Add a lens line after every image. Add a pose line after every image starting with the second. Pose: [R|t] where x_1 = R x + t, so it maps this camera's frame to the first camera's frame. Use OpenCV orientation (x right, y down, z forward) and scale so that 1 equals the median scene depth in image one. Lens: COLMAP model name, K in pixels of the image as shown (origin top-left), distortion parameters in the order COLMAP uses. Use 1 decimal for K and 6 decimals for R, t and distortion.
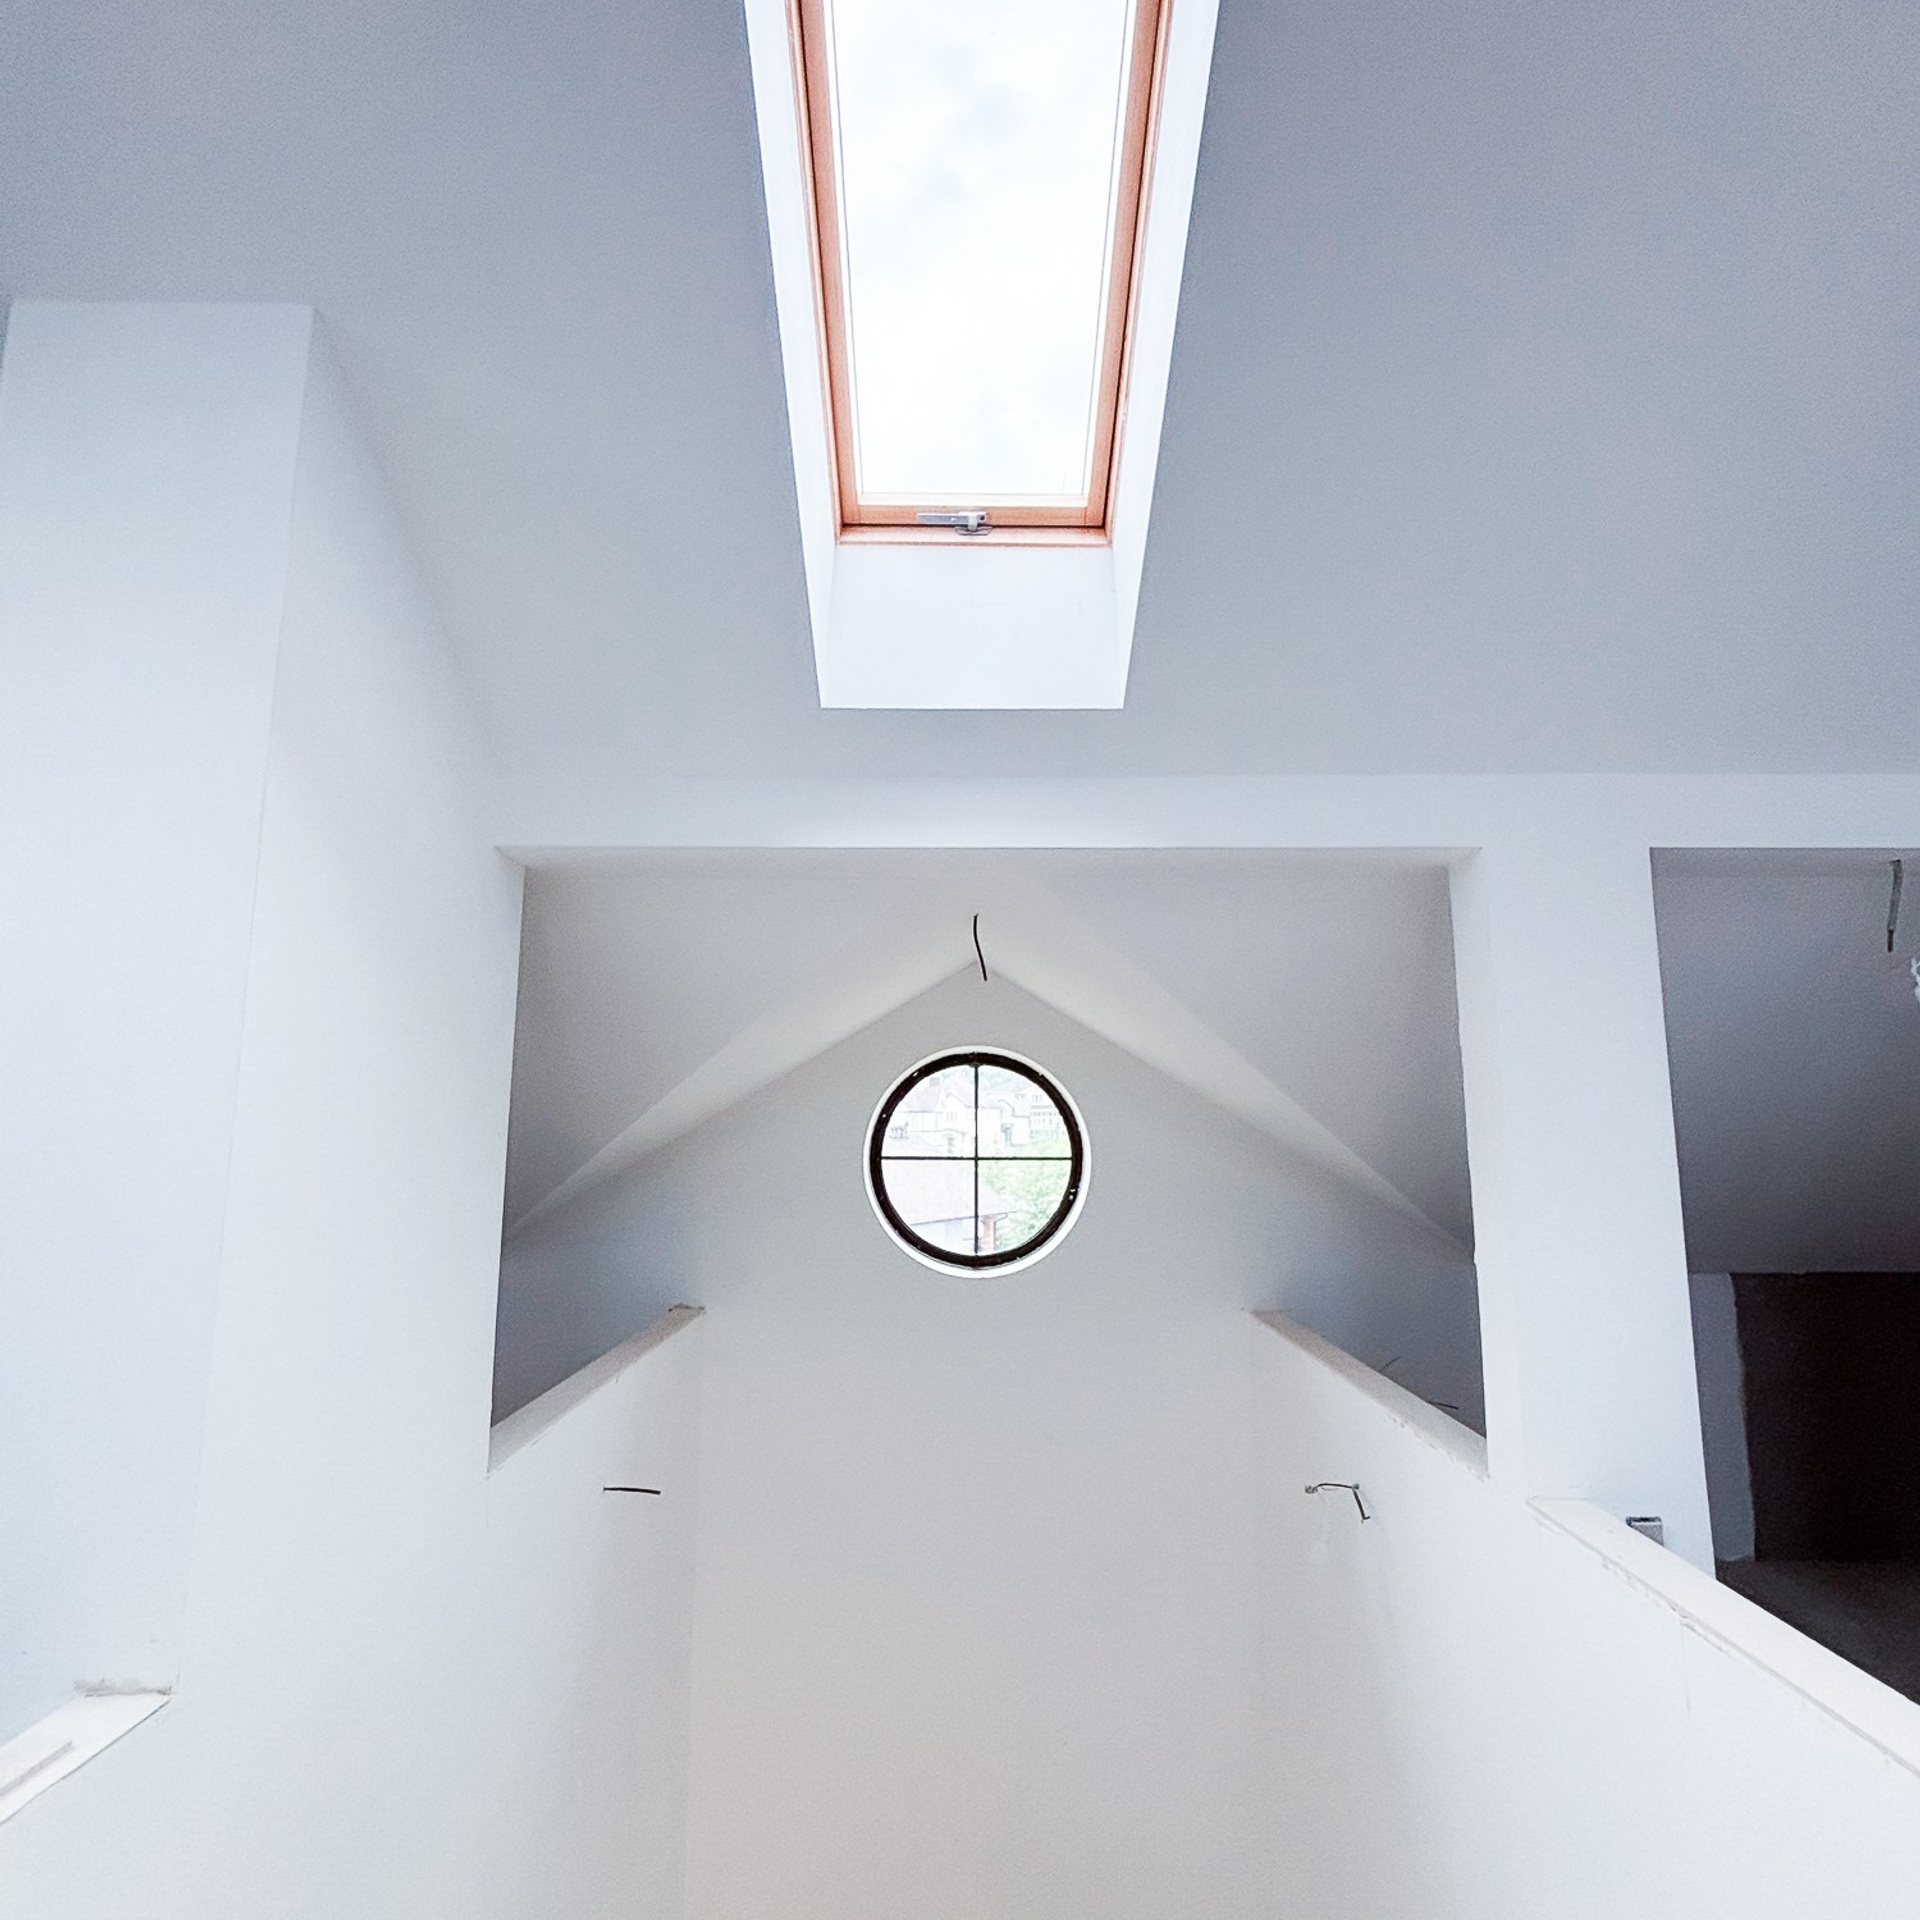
lens RADIAL K [[1031.6, 0, 949.7], [0, 1031.6, 956.5], [0, 0, 1]] dist [-0.001188, 0.002135]
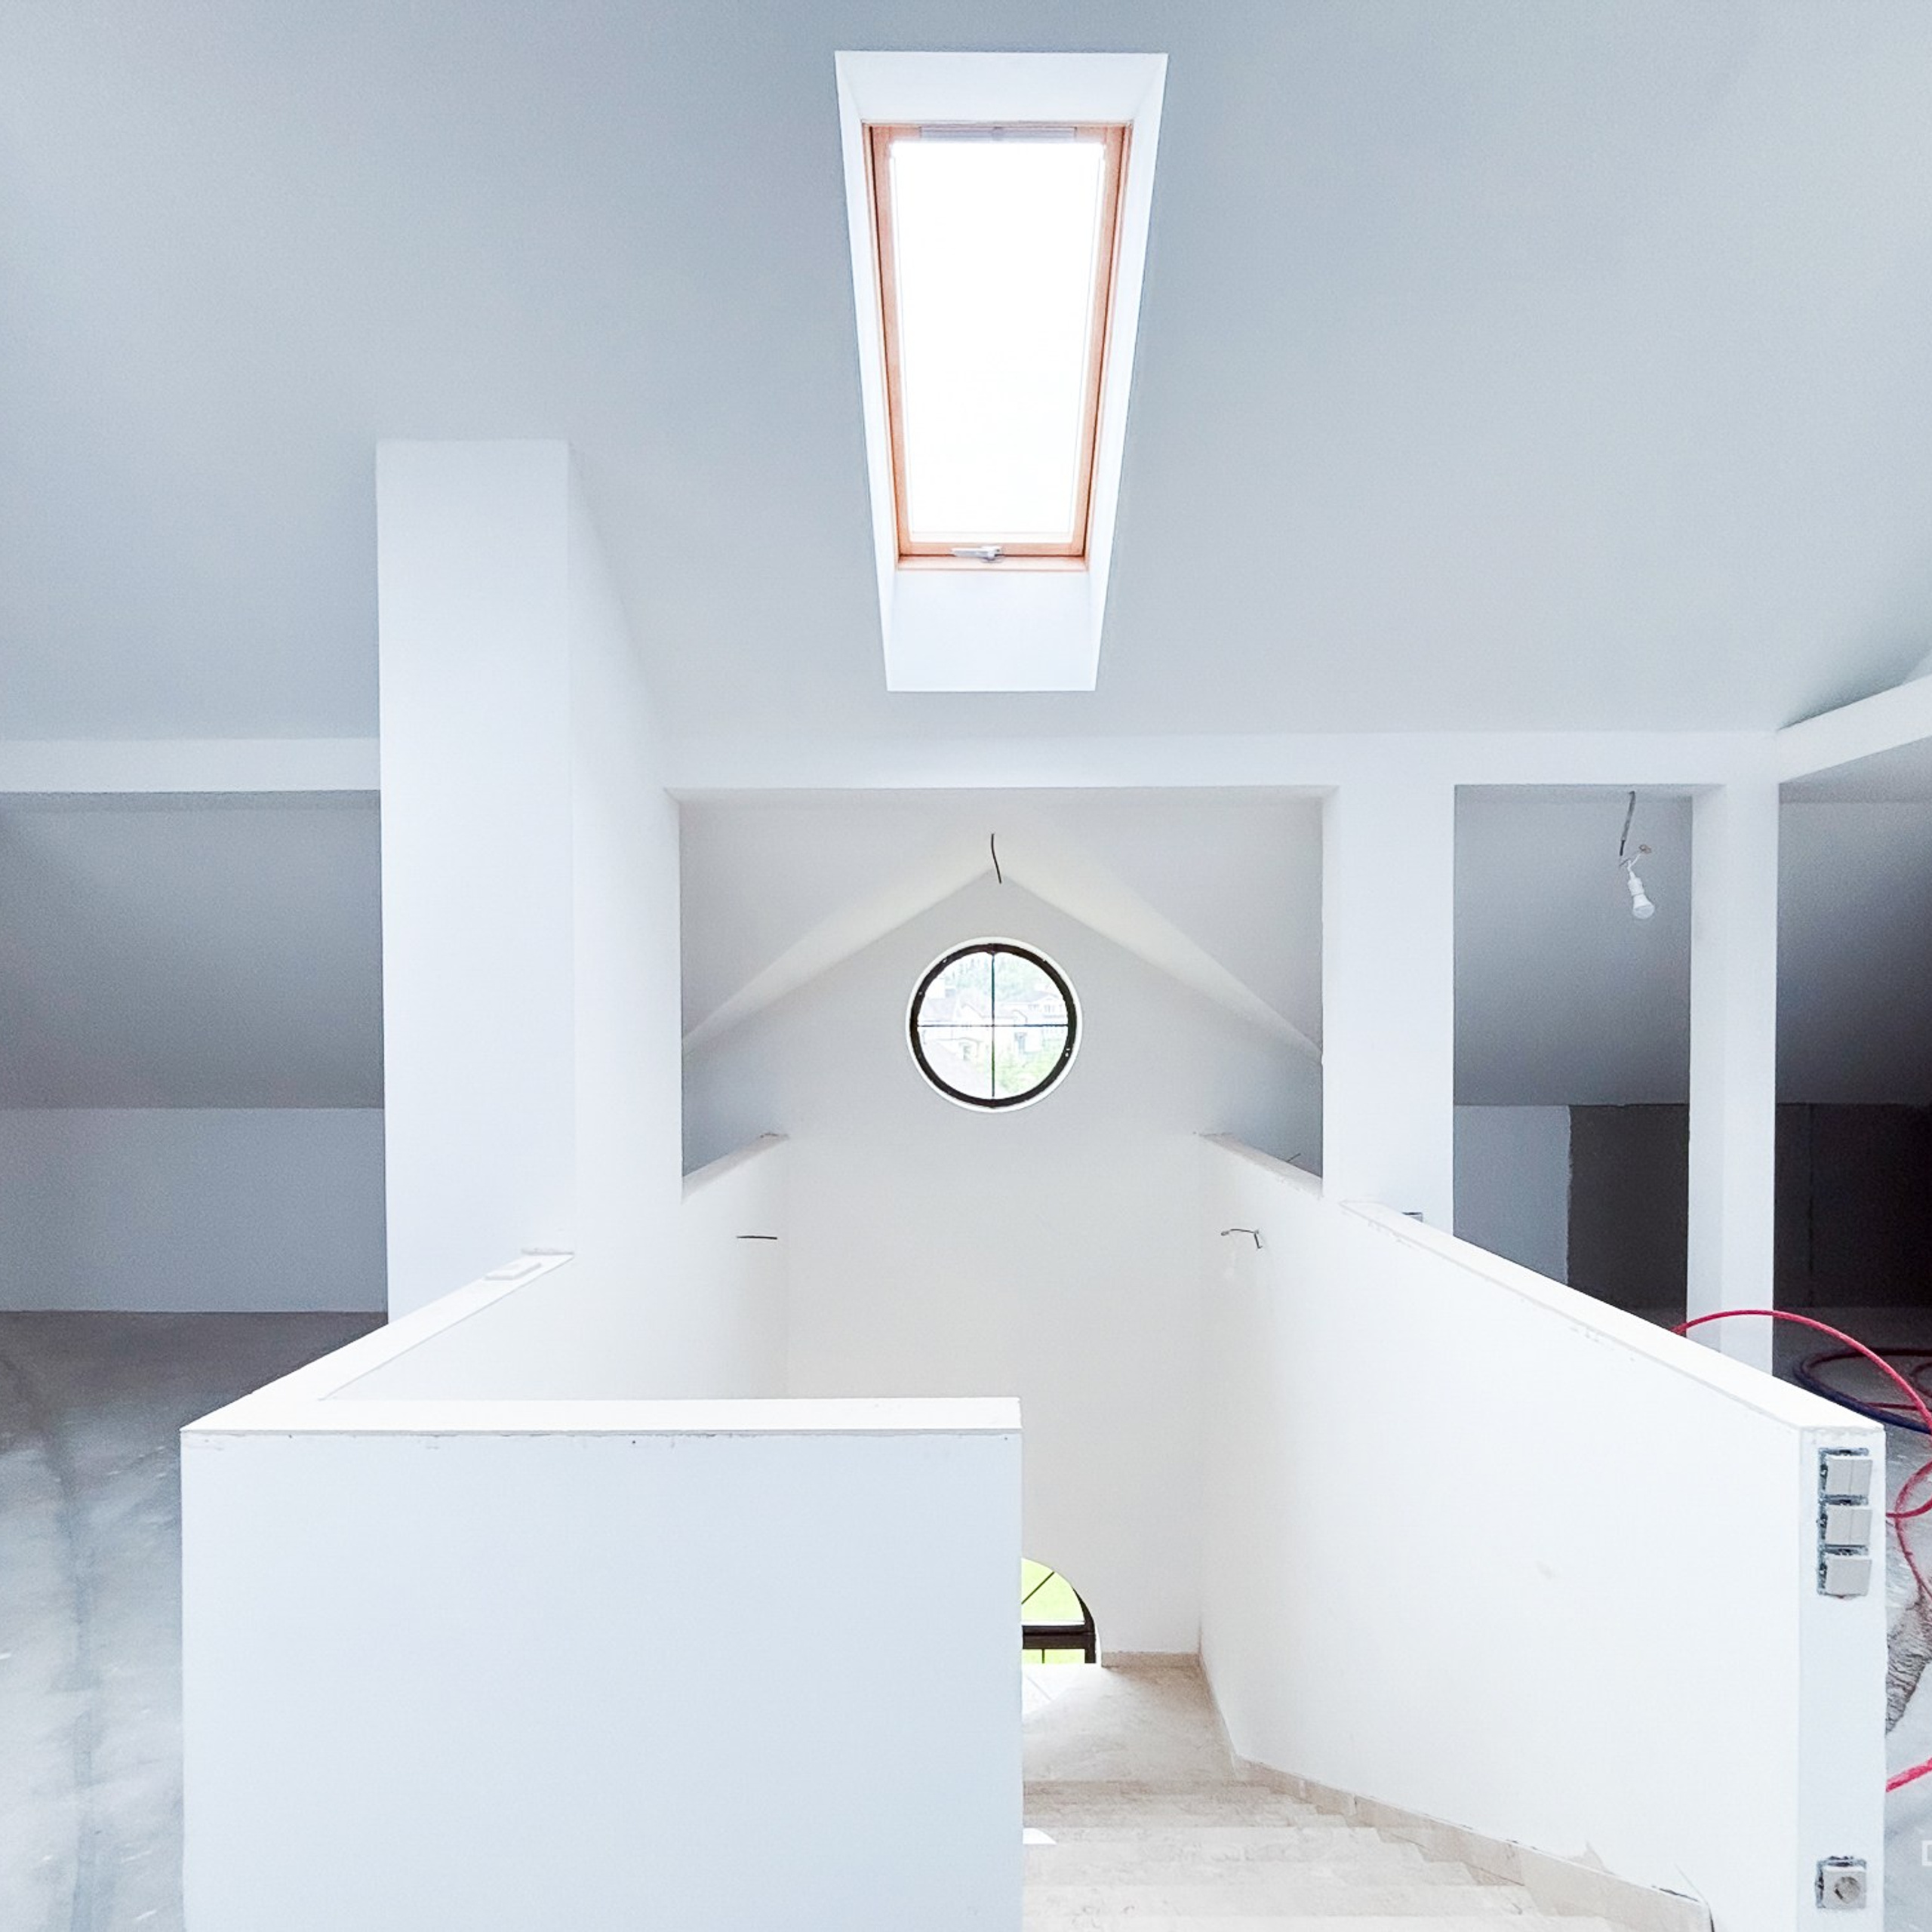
lens RADIAL K [[969.3, 0, 963.3], [0, 969.3, 1001.8], [0, 0, 1]] dist [0.001235, 0.000396]
pose [[0.999978, -0.005860, -0.003176, -0.008460], [0.006234, 0.990862, 0.134736, 0.005258], [0.002357, -0.134753, 0.990876, -0.219611]]
